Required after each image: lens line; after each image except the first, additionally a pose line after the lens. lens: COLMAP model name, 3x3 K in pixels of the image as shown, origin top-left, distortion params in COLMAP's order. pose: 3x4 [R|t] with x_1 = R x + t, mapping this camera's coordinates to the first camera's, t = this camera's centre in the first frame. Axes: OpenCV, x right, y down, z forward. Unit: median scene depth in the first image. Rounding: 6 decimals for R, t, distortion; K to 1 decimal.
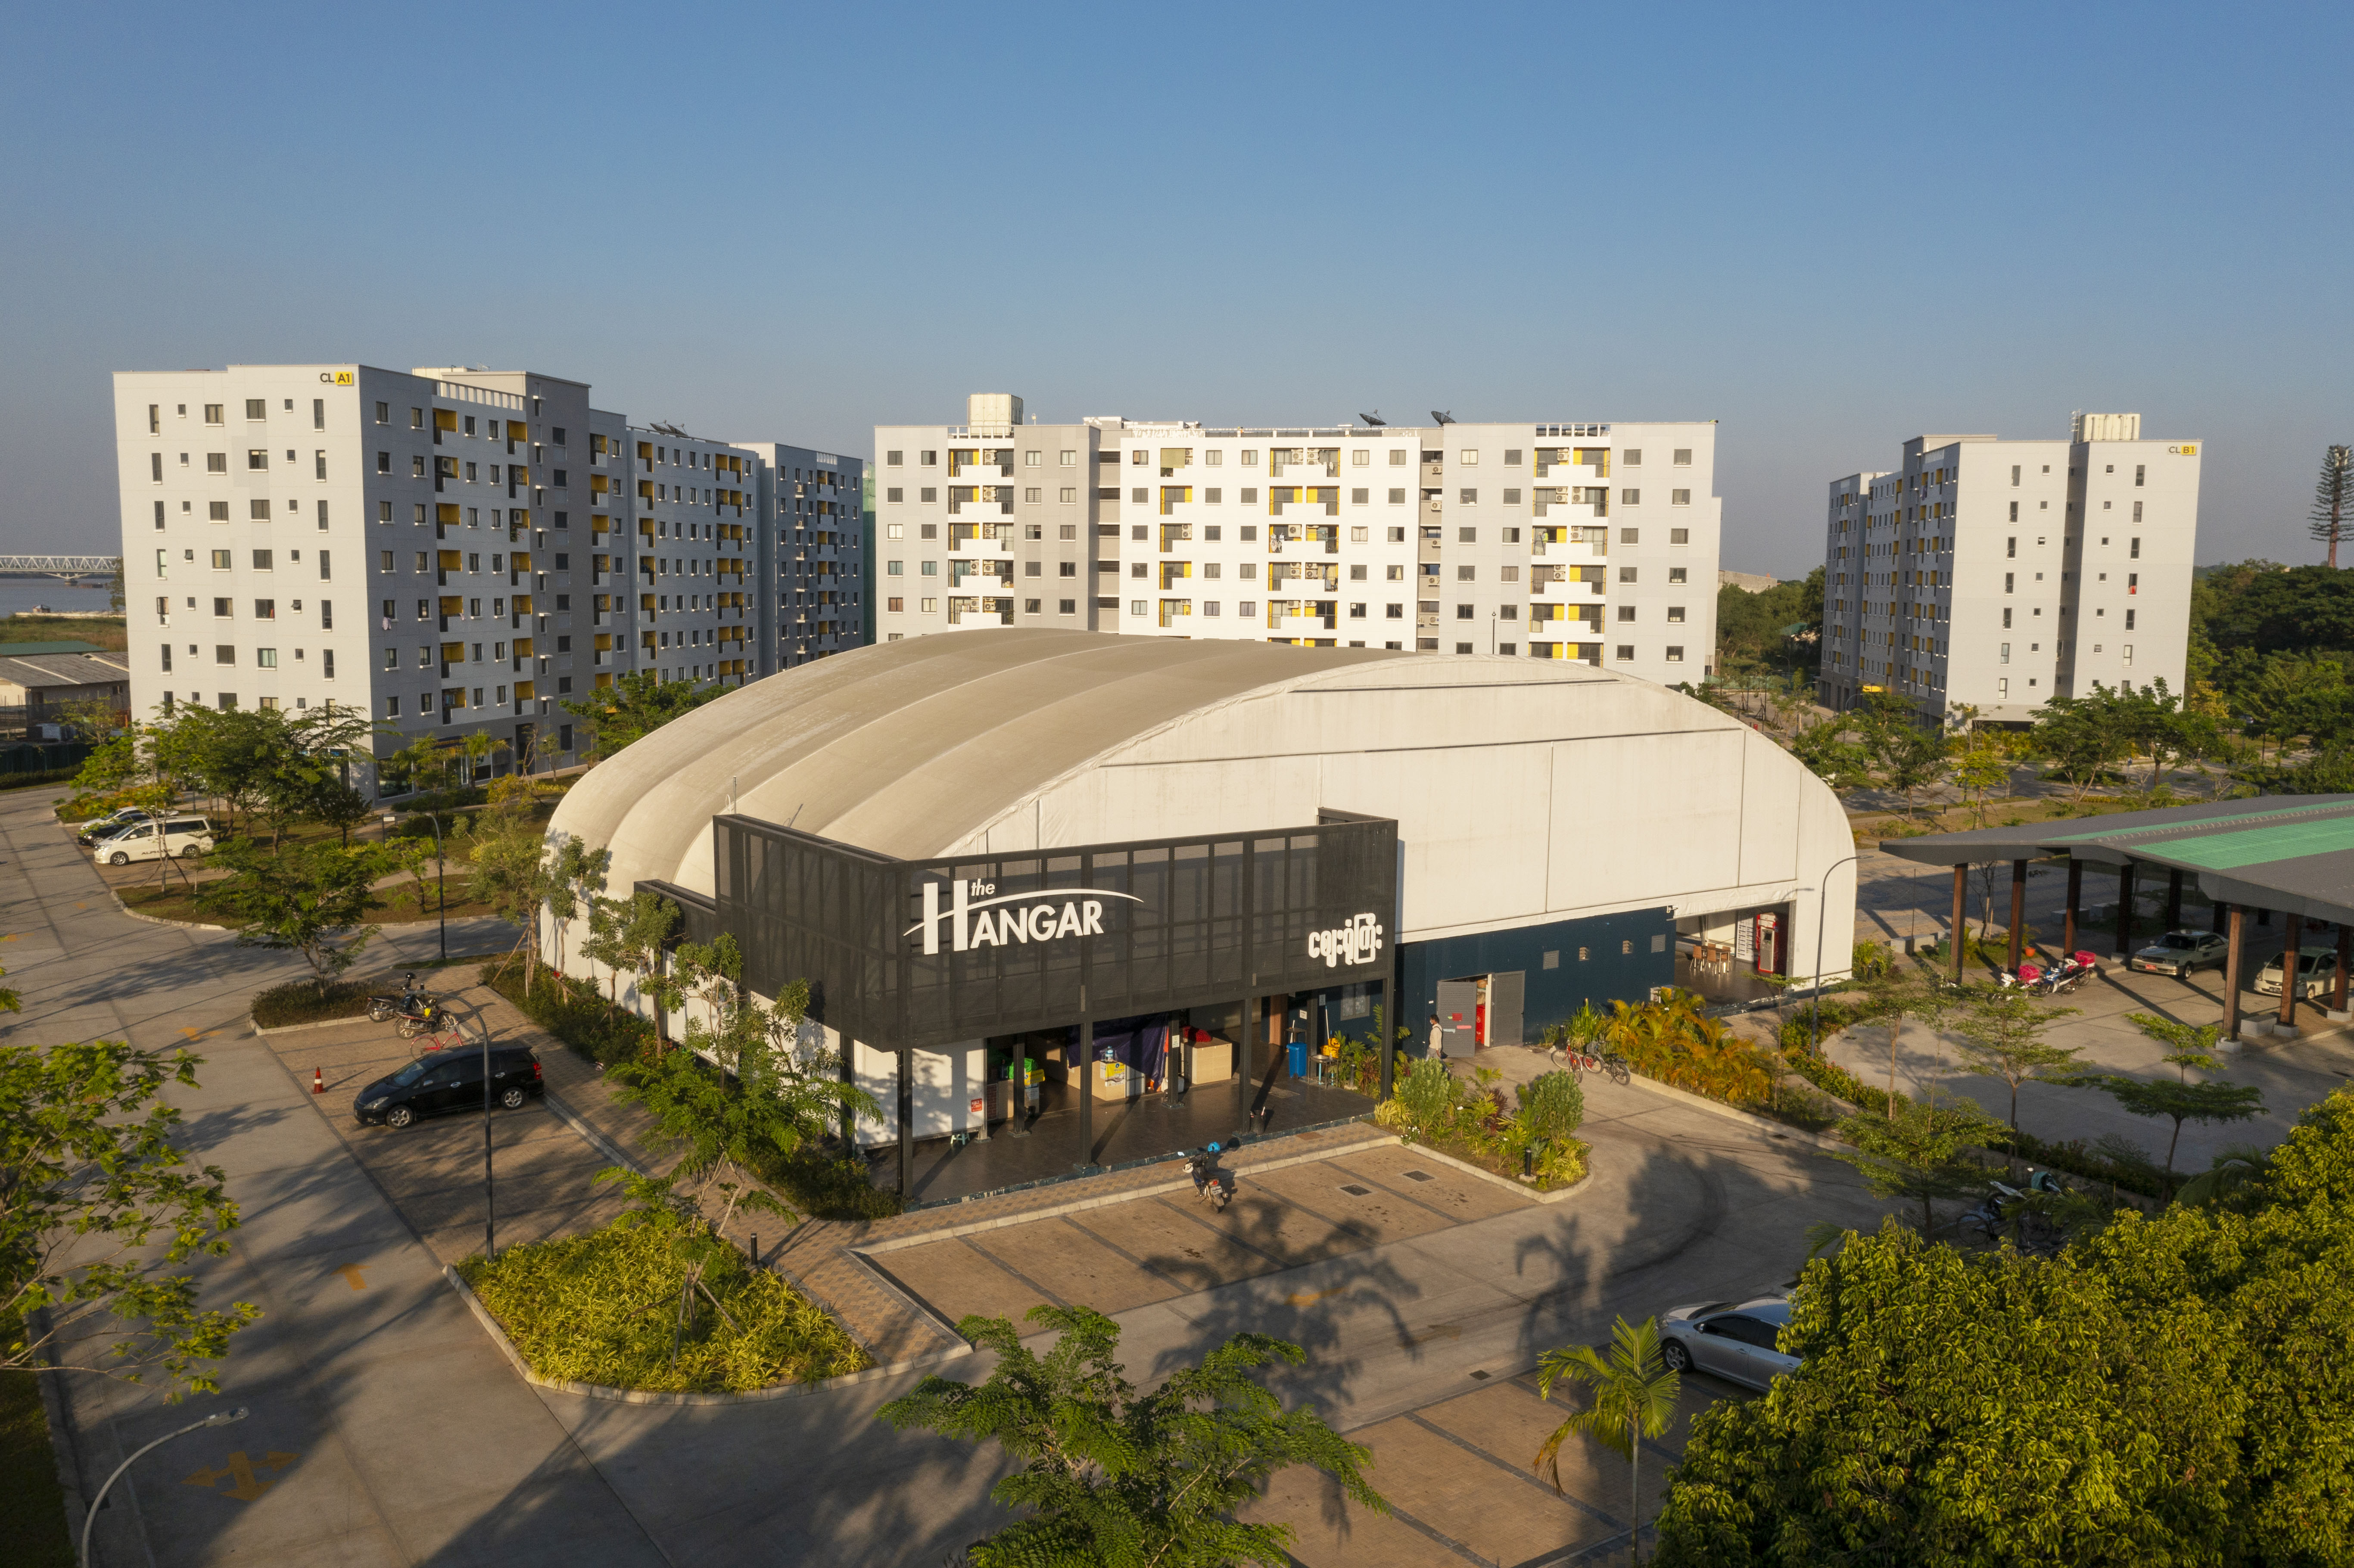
lens RADIAL K [[1912.4, 0, 1177.0], [0, 1912.4, 784.0], [0, 0, 1]] dist [-0.003711, 0.040011]
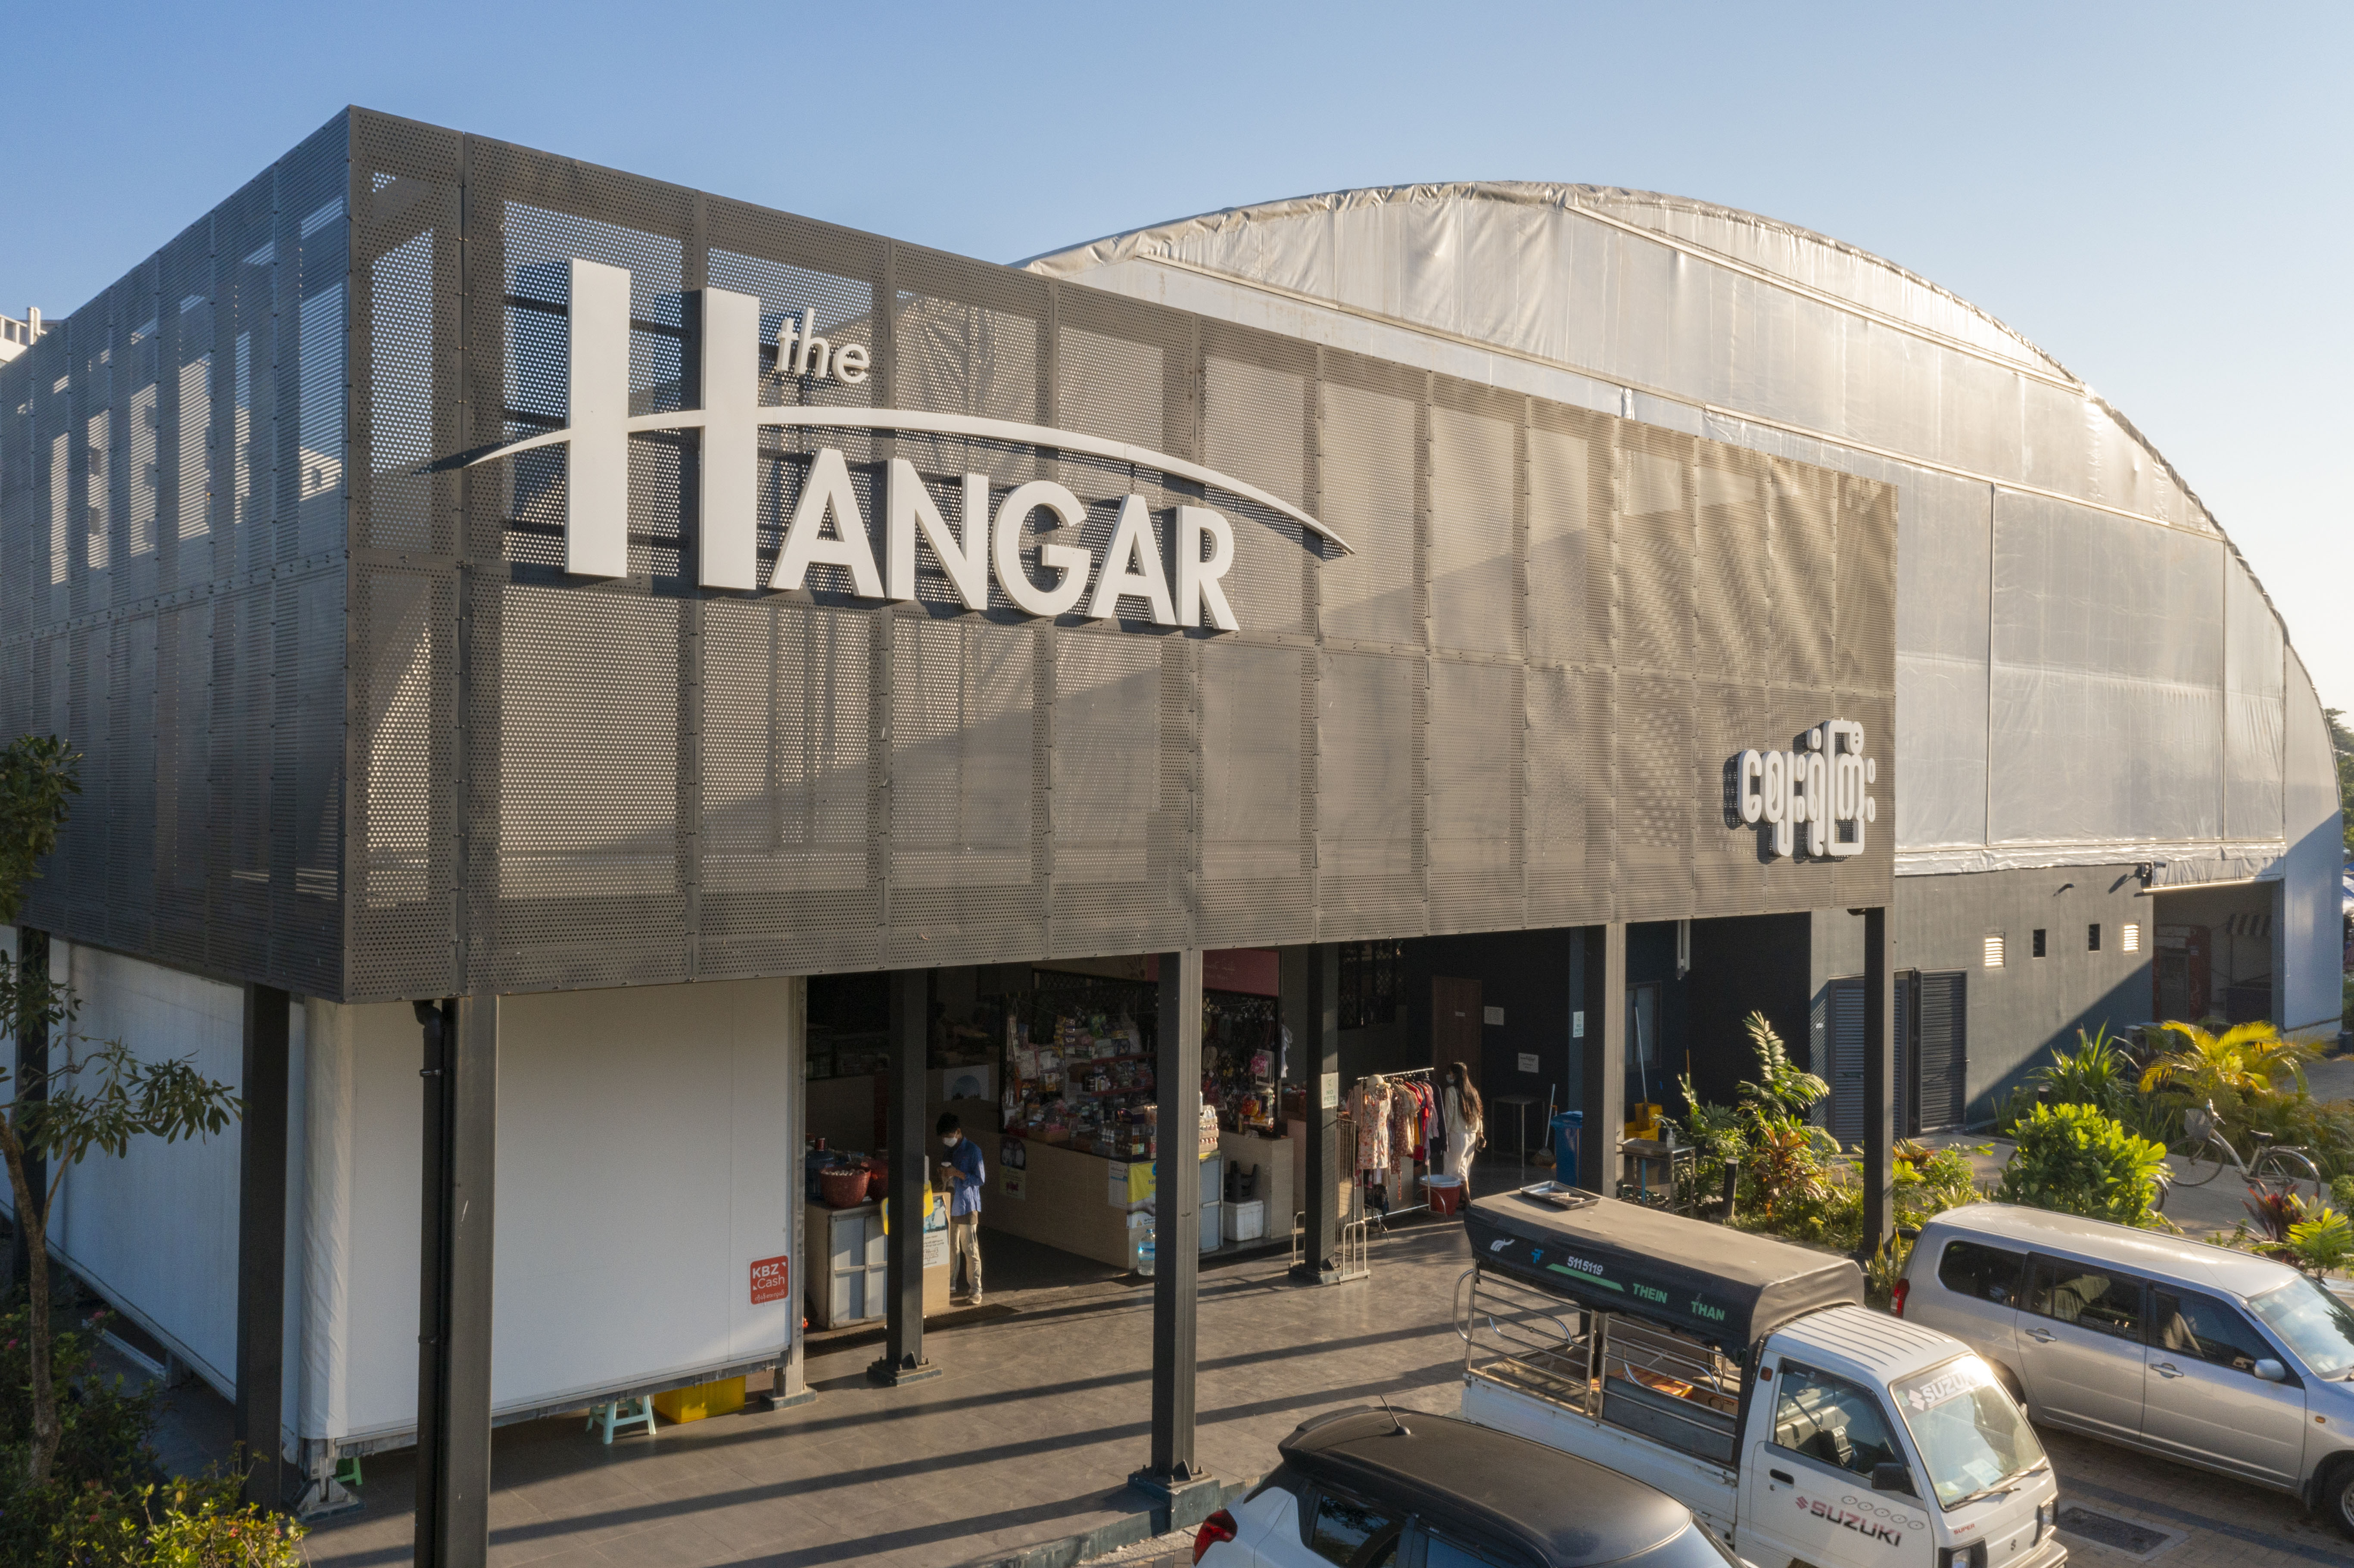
lens RADIAL K [[1882.6, 0, 1177.0], [0, 1882.6, 784.0], [0, 0, 1]] dist [0.006006, 0.003941]
pose [[0.991680, 0.000945, 0.128722, -0.073230], [0.014106, 0.993153, -0.115965, 0.115871], [-0.127950, 0.116816, 0.984877, 0.636701]]
